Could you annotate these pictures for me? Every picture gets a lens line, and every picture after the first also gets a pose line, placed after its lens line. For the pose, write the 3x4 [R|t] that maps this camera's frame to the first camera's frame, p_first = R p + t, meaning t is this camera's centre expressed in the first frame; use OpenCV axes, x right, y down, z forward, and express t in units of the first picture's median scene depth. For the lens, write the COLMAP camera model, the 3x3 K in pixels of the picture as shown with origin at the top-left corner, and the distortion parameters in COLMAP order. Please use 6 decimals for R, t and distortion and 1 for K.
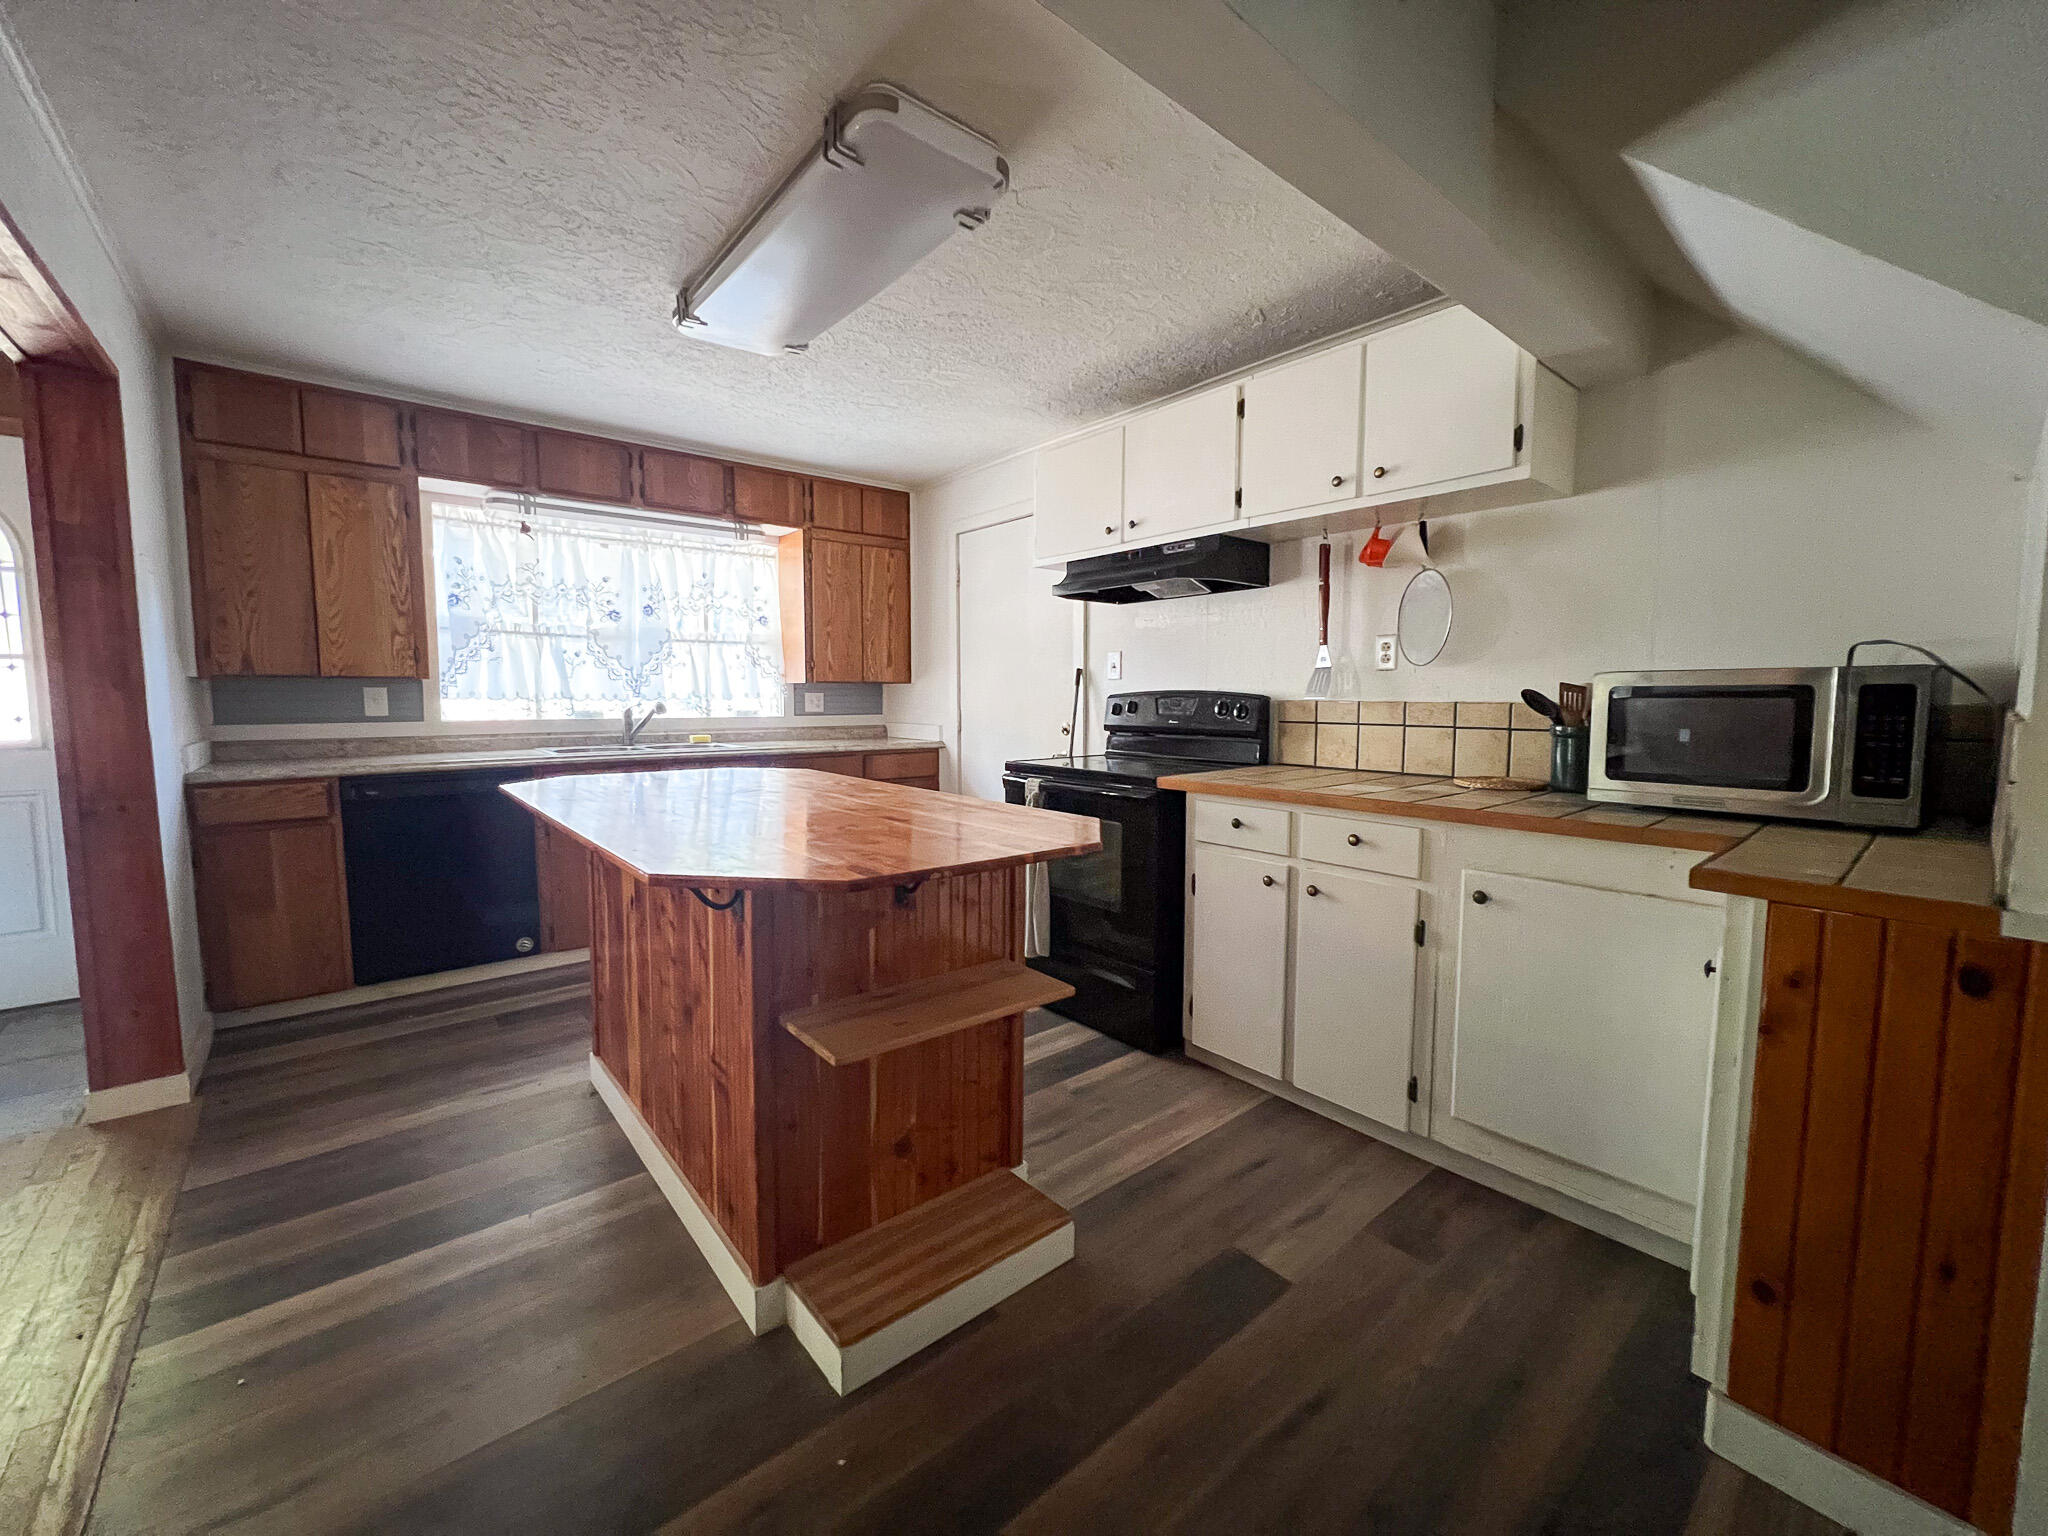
lens RADIAL K [[815.0, 0, 1020.1], [0, 815.0, 759.8], [0, 0, 1]] dist [-0.002767, 0.000385]
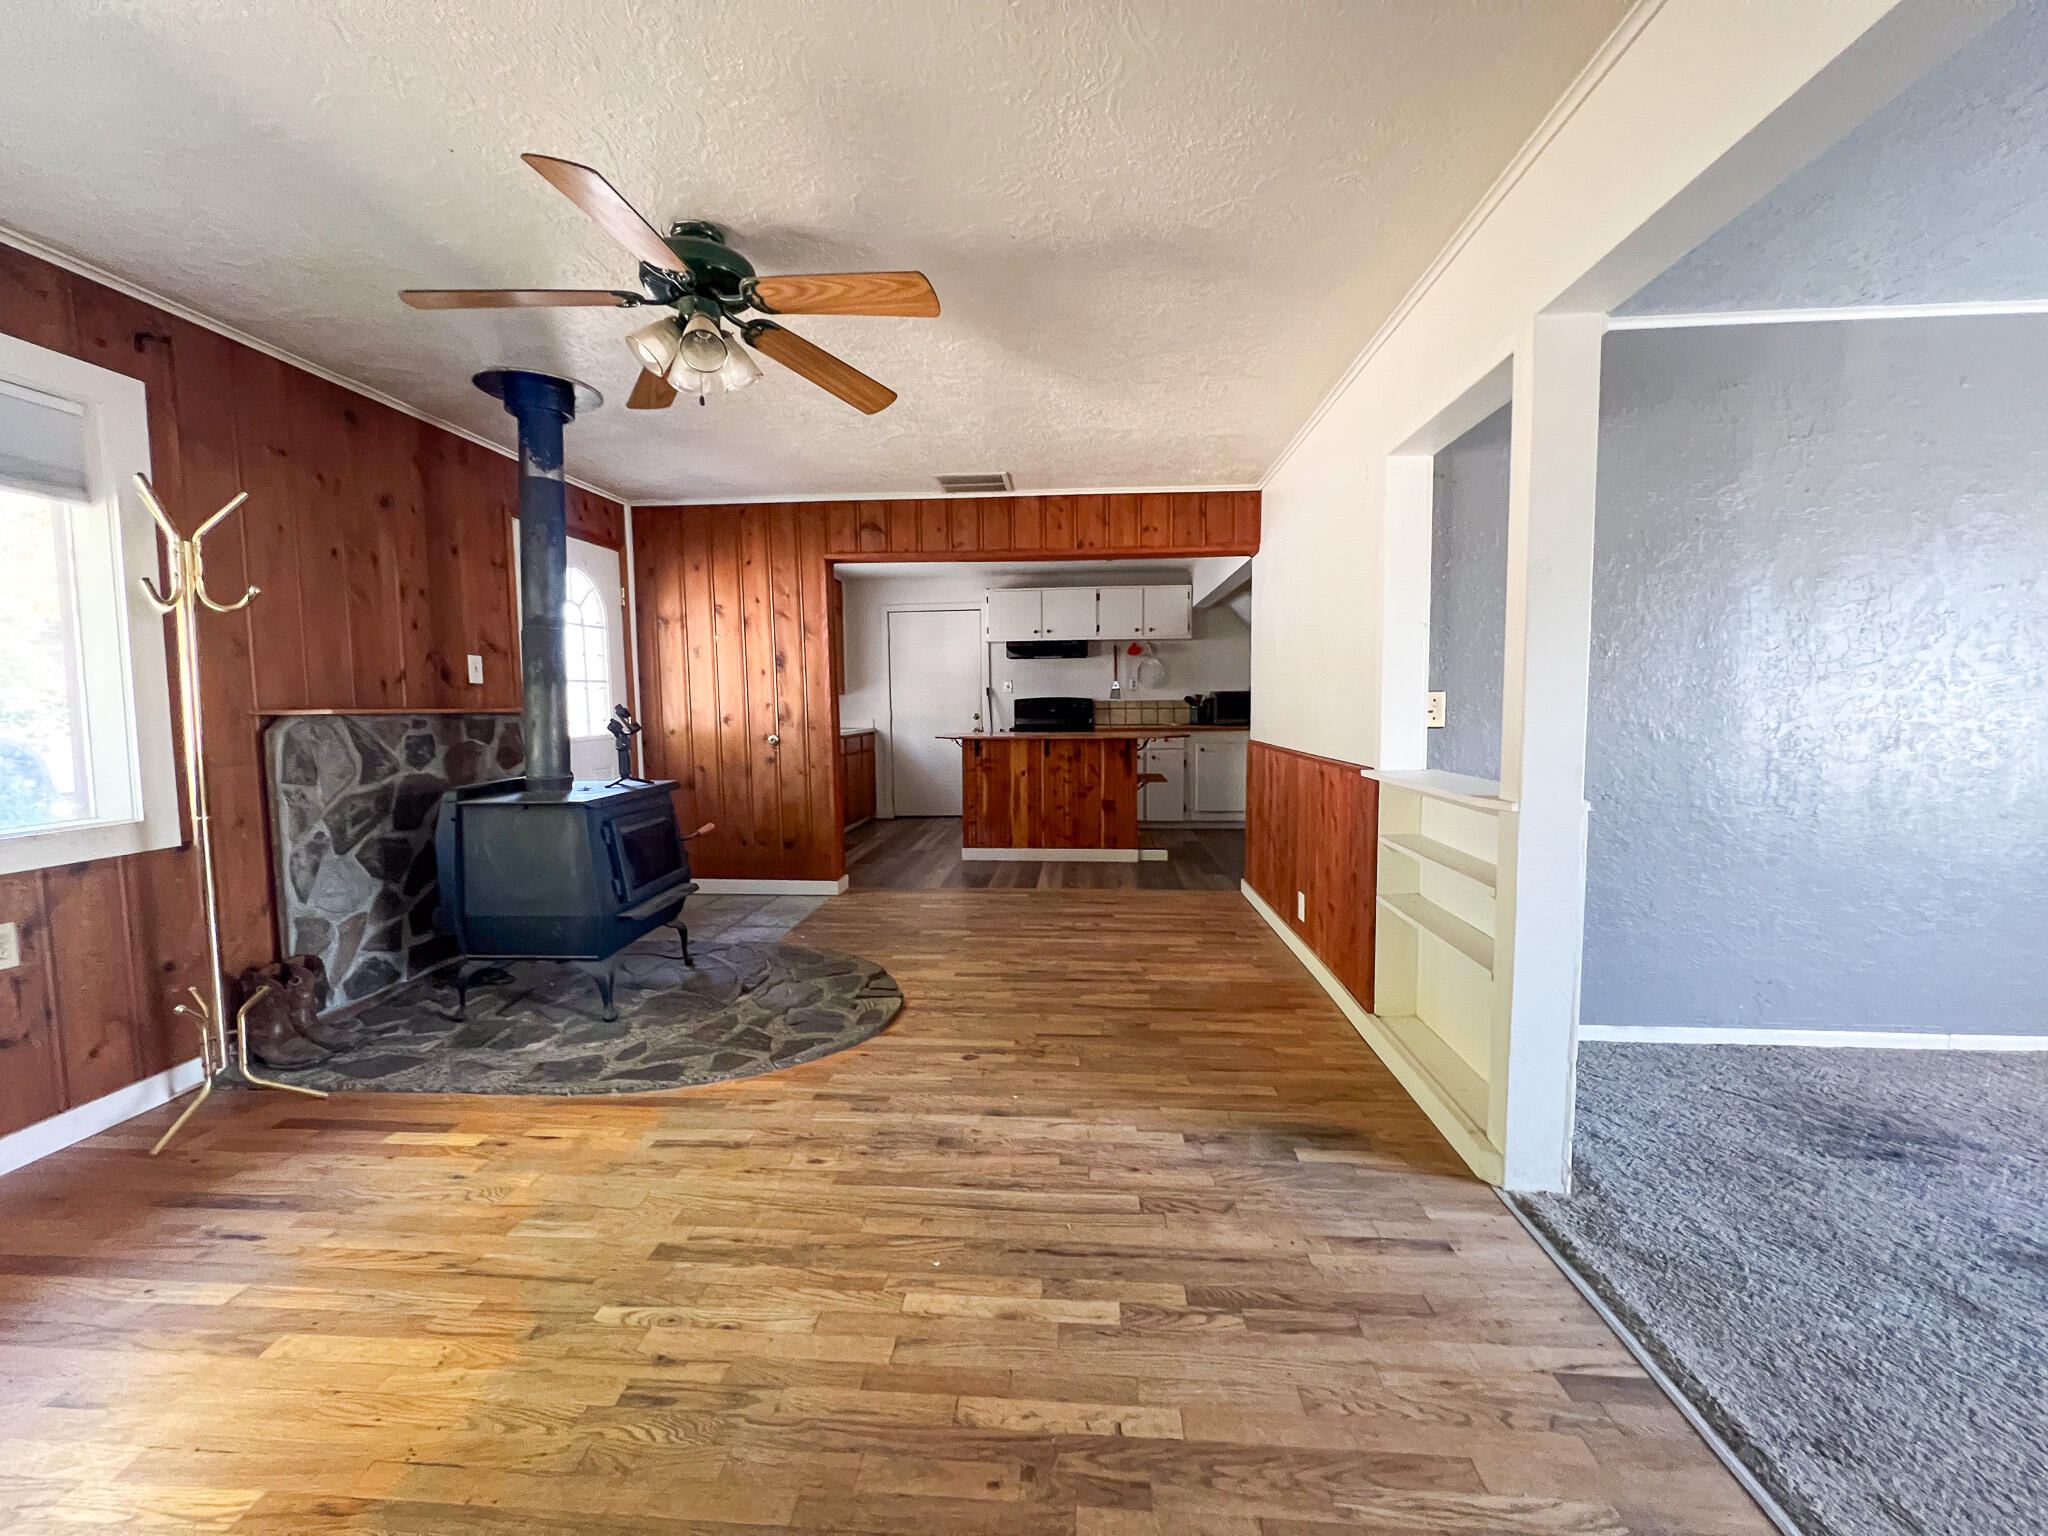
lens RADIAL K [[815.0, 0, 1020.6], [0, 815.0, 765.7], [0, 0, 1]] dist [-0.002767, 0.000385]
pose [[0.701573, -0.067004, 0.709440, -1.538977], [0.067859, 0.997327, 0.027087, 0.043909], [-0.709359, 0.029139, 0.704245, -0.614335]]
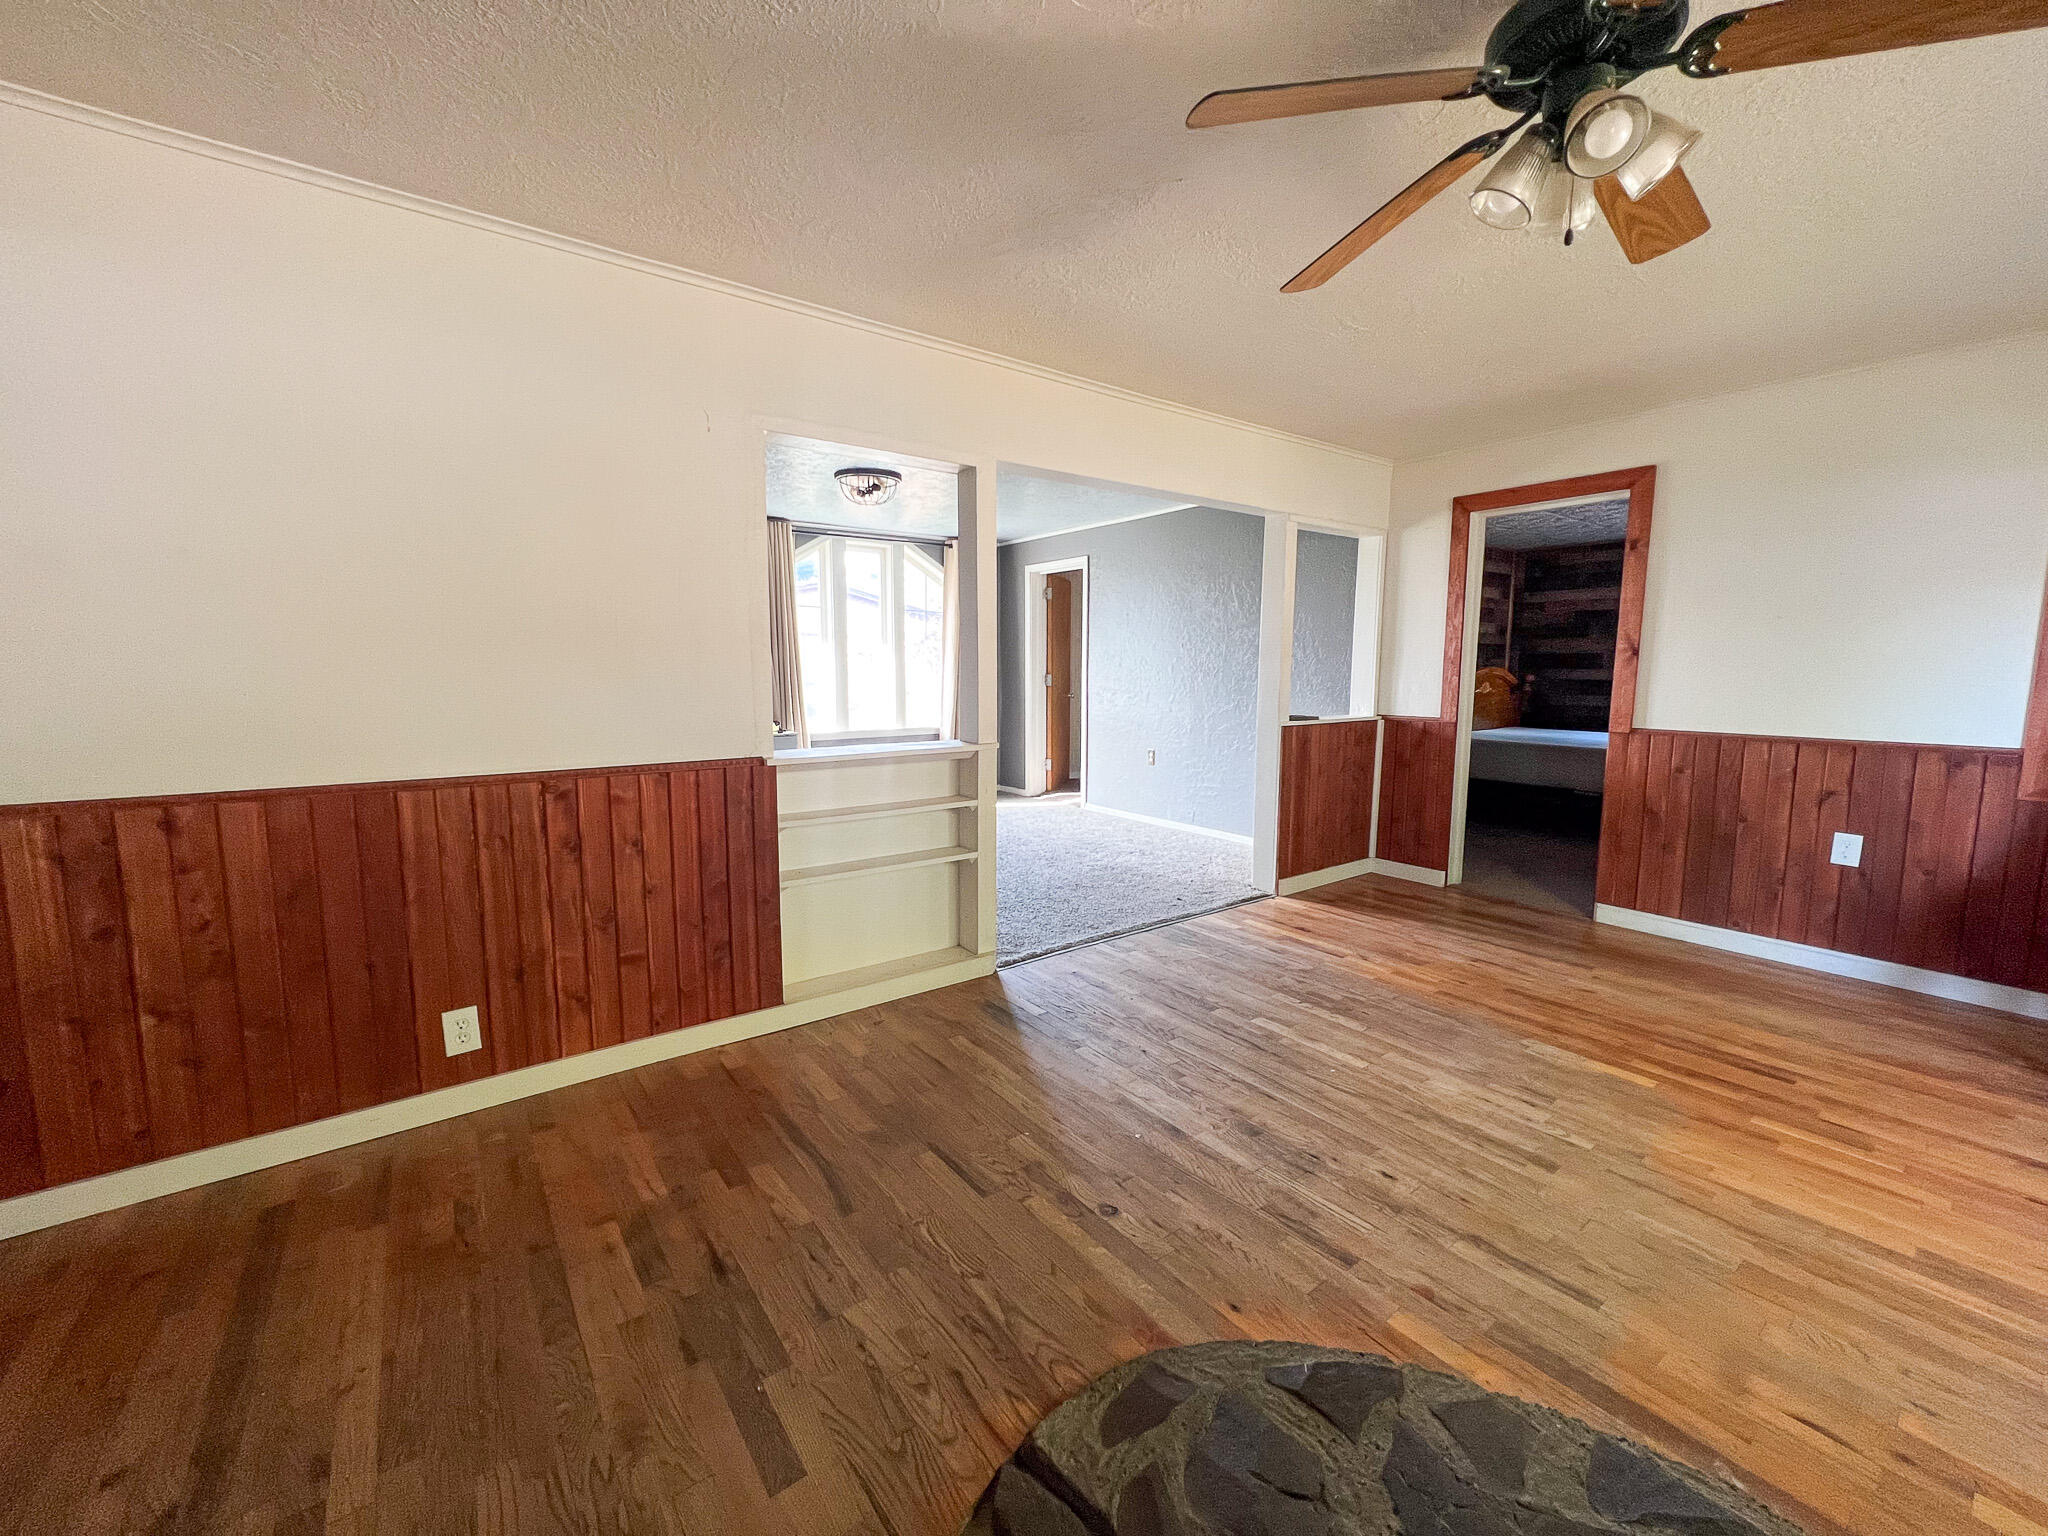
lens RADIAL K [[815.0, 0, 1023.5], [0, 815.0, 757.2], [0, 0, 1]] dist [-0.002767, 0.000385]
pose [[-0.998185, -0.014929, 0.058343, -1.005456], [-0.003732, 0.982257, 0.187502, -0.053506], [-0.060108, 0.186944, -0.980530, 0.458220]]
